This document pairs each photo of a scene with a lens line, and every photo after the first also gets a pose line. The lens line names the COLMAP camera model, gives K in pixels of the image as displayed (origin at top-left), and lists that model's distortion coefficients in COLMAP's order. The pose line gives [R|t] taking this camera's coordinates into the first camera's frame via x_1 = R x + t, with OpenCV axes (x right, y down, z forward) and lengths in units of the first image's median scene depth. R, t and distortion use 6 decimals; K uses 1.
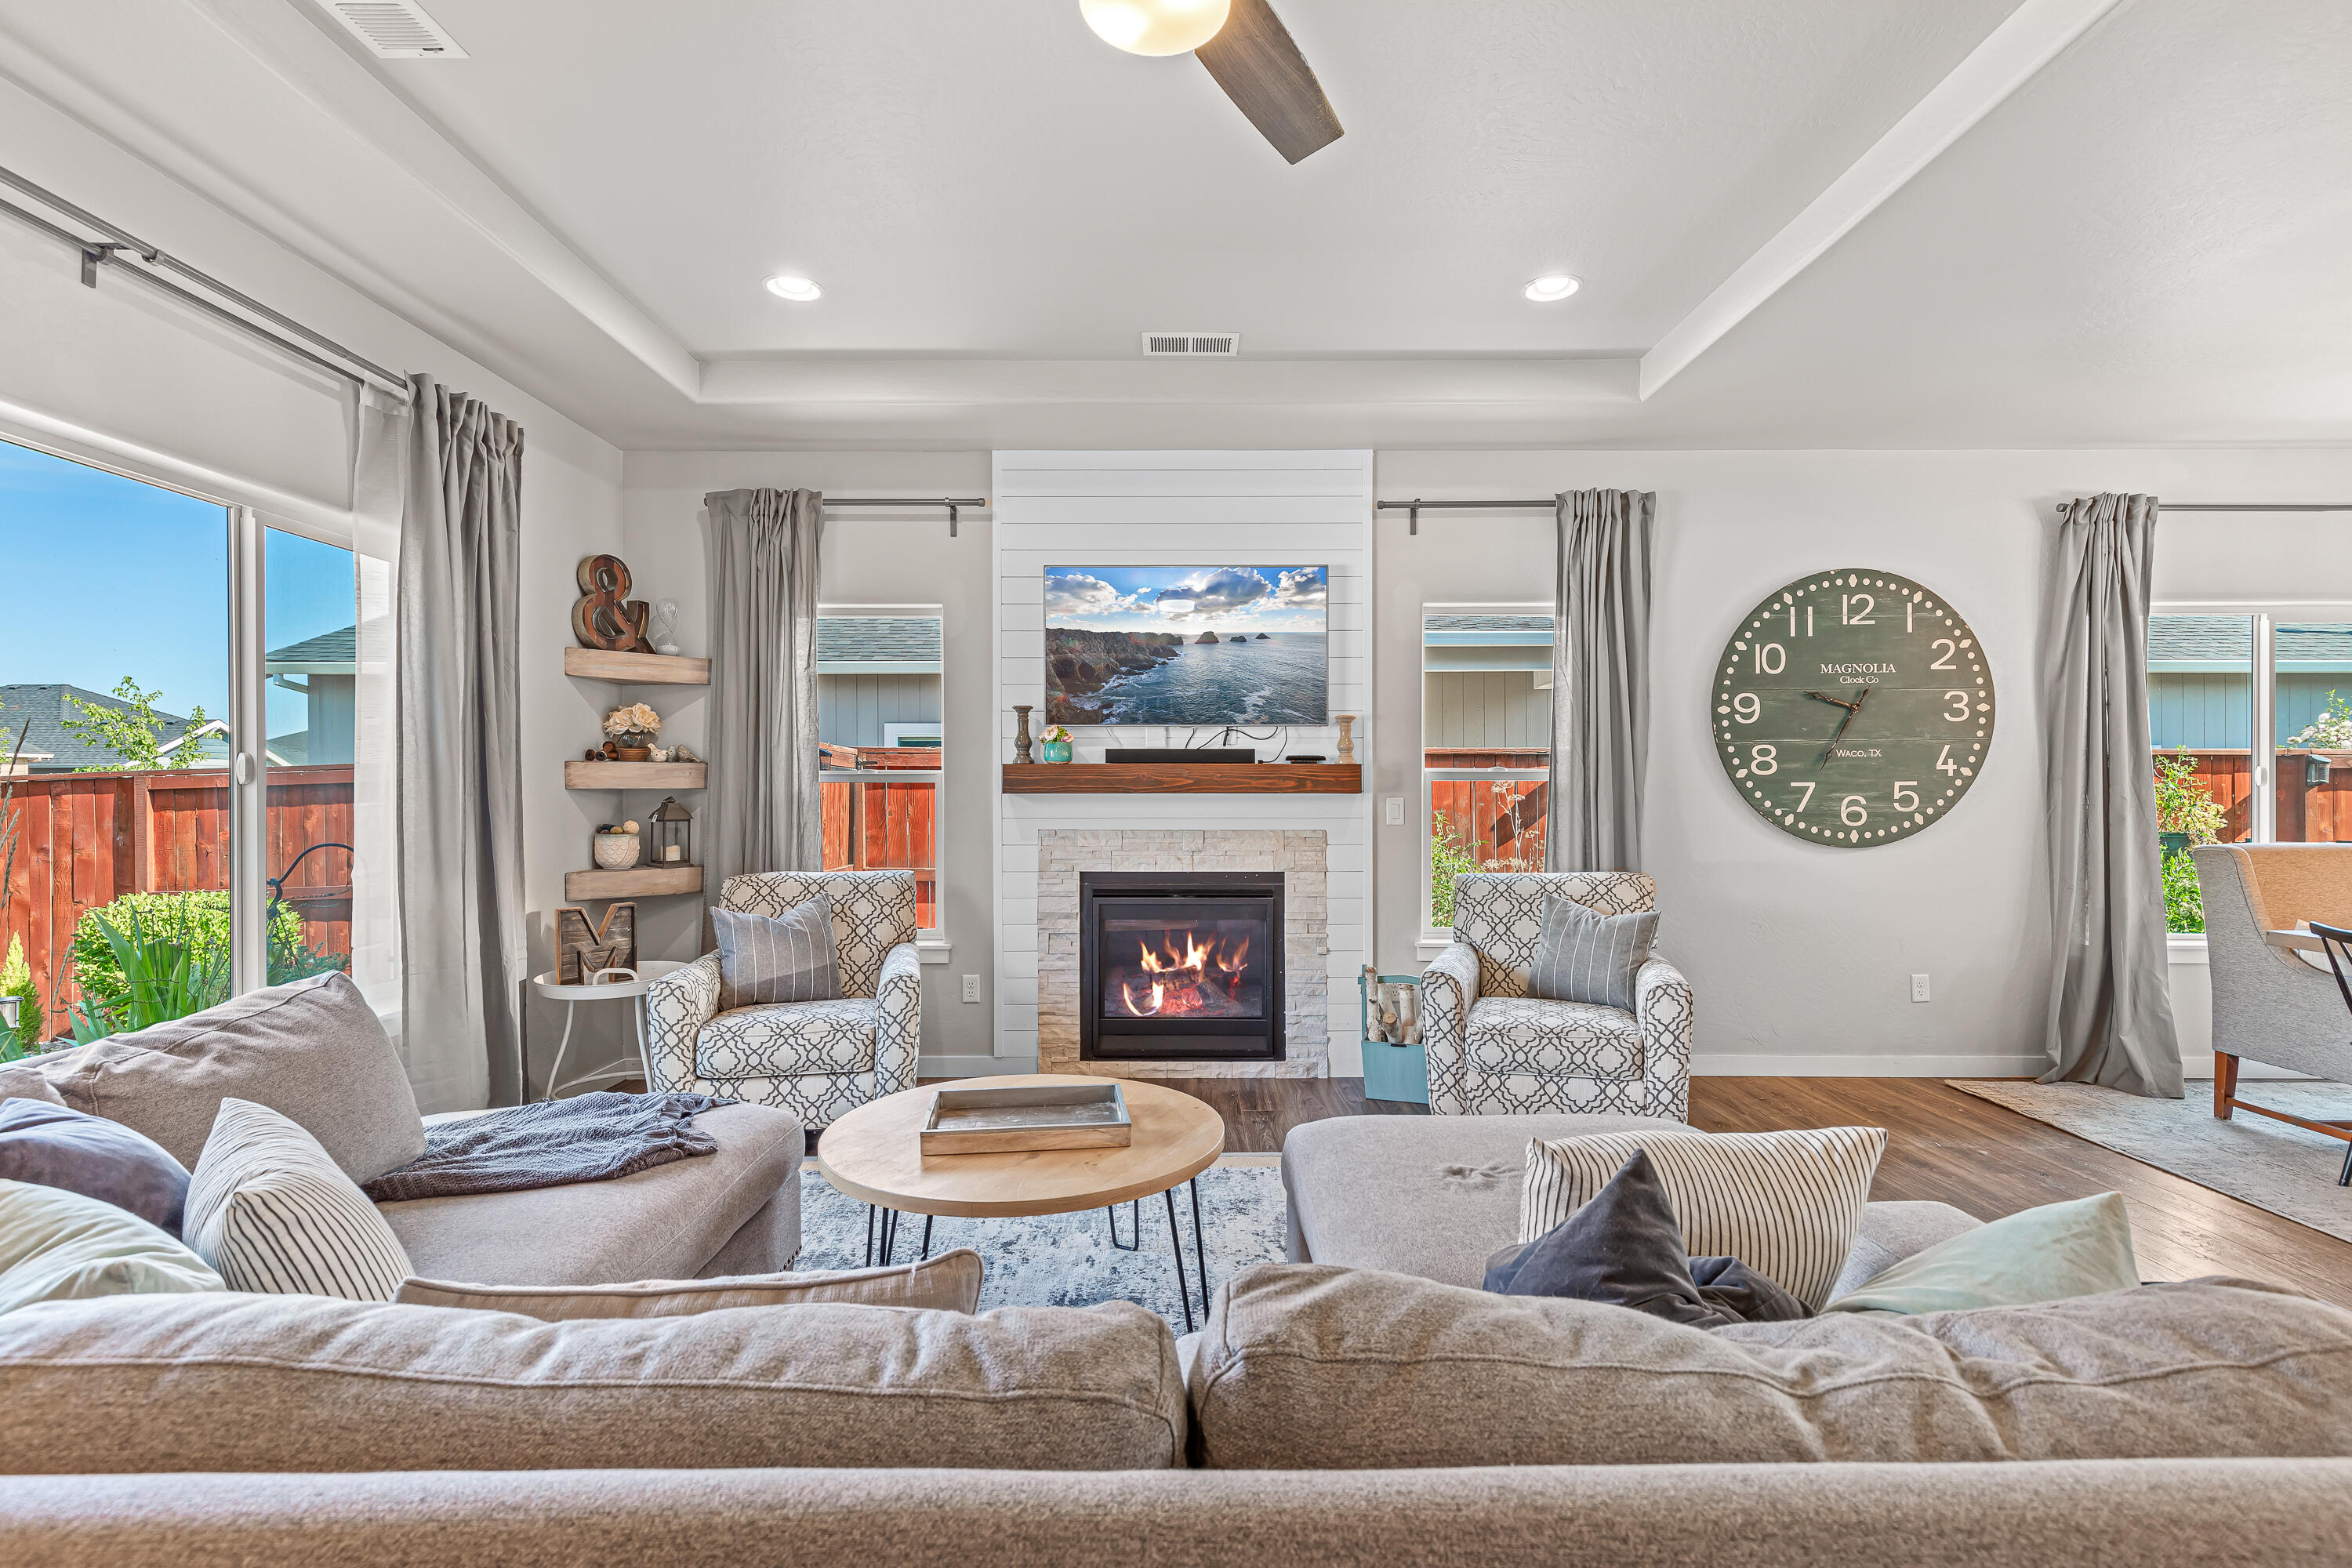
lens RADIAL K [[1069.3, 0, 1178.0], [0, 1069.3, 793.0], [0, 0, 1]] dist [0.013933, -0.007548]
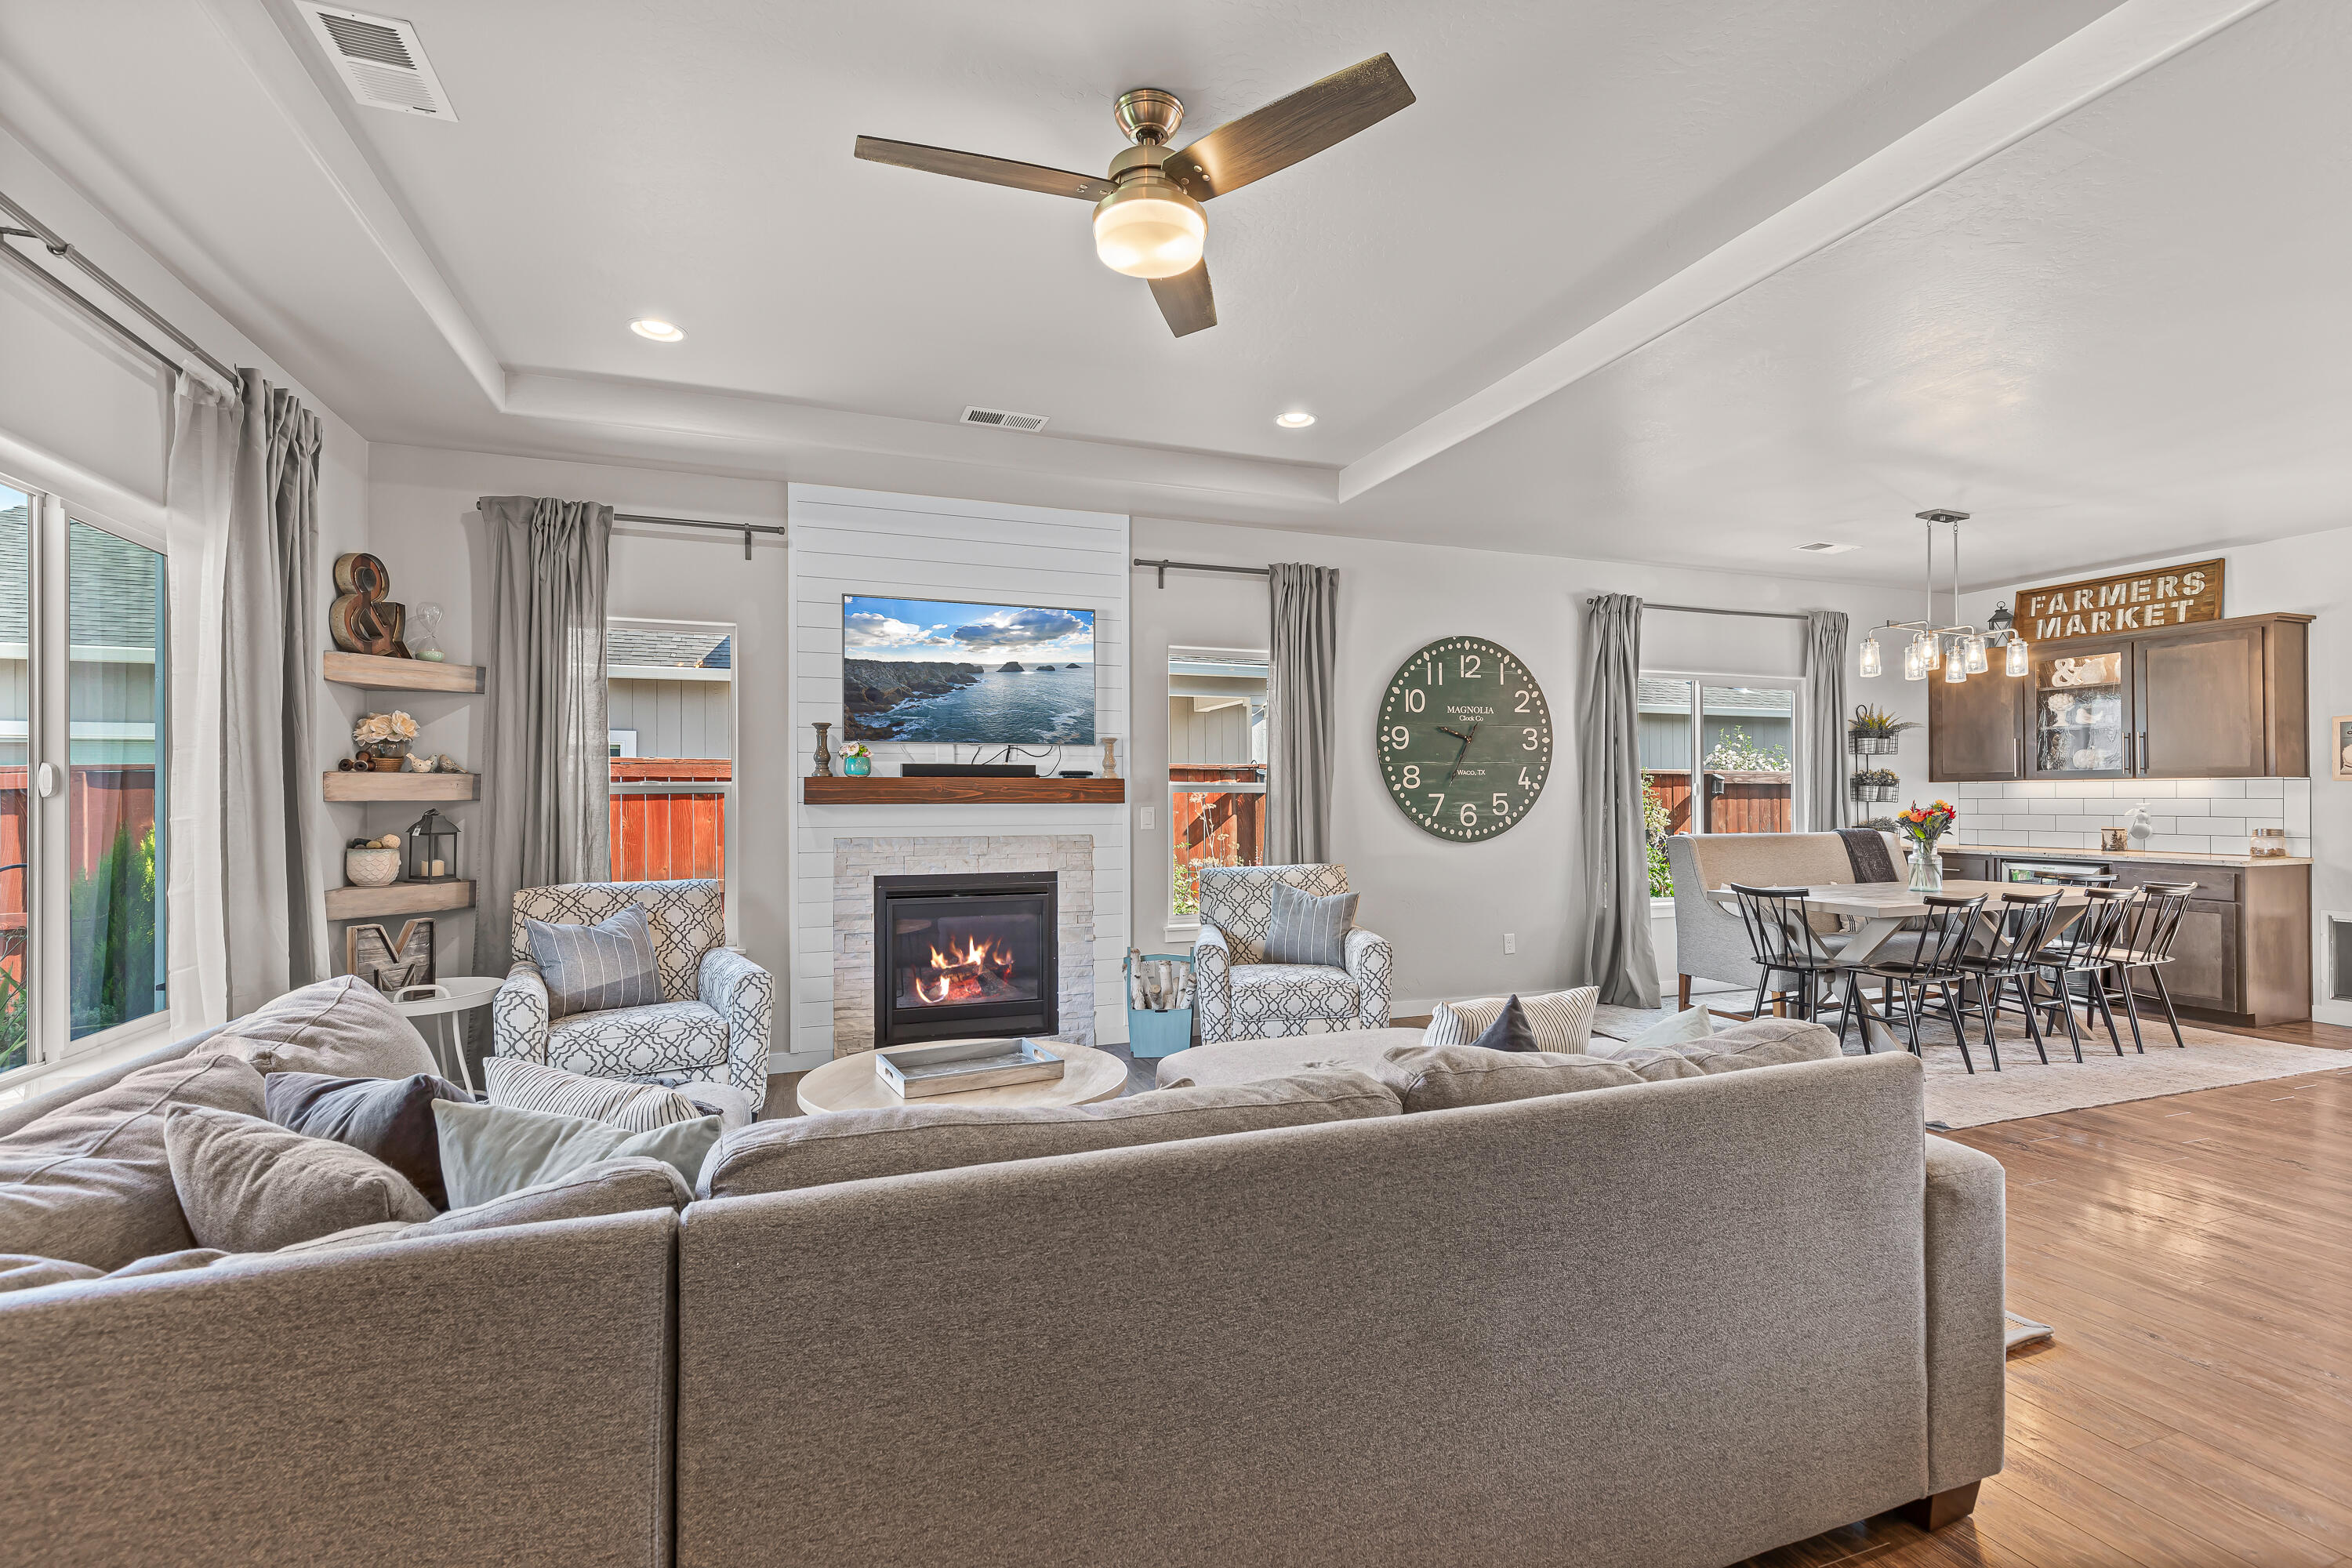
lens RADIAL K [[1069.3, 0, 1178.0], [0, 1069.3, 793.0], [0, 0, 1]] dist [0.013933, -0.007548]
pose [[0.935213, 0.000180, 0.354086, -0.191208], [0.003024, 0.999959, -0.008494, -0.000757], [-0.354073, 0.009015, 0.935174, -0.132327]]
